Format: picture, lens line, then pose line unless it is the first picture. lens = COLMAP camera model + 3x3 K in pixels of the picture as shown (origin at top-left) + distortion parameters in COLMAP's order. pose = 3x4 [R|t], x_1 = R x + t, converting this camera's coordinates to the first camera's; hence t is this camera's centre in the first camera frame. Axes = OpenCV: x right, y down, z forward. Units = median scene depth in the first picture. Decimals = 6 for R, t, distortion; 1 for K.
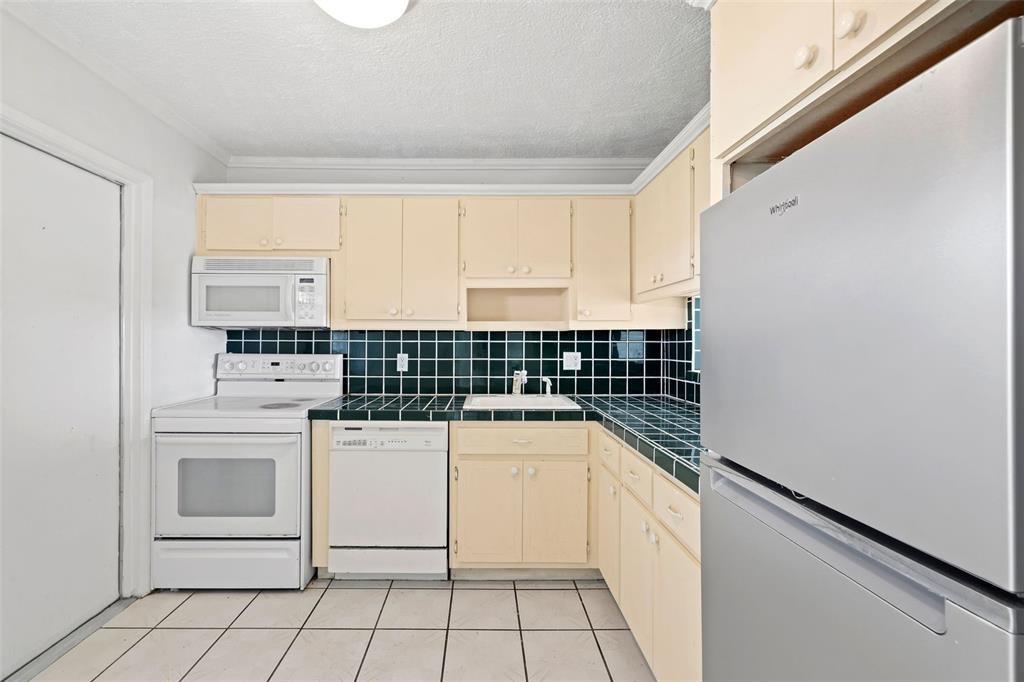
lens RADIAL K [[459.2, 0, 502.3], [0, 459.2, 335.4], [0, 0, 1]] dist [-0.000438, -0.001704]
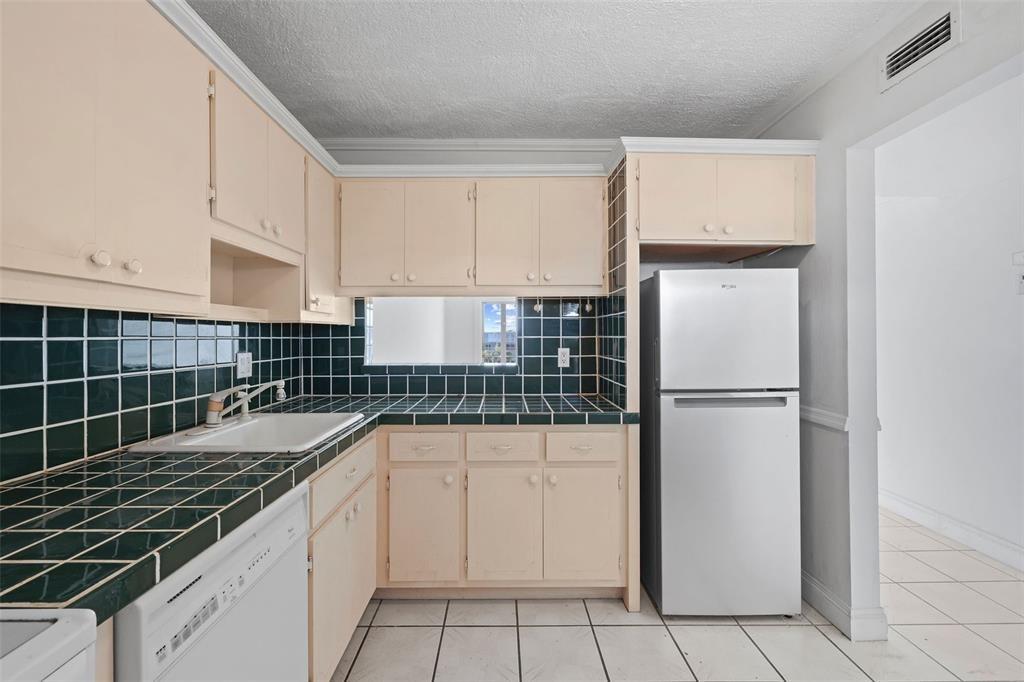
lens RADIAL K [[449.9, 0, 512.9], [0, 449.9, 335.7], [0, 0, 1]] dist [0.000959, -0.000065]
pose [[0.038346, -0.001231, 0.999264, -0.653148], [-0.007928, 0.999967, 0.001536, 0.006138], [-0.999233, -0.007981, 0.038335, 0.672014]]
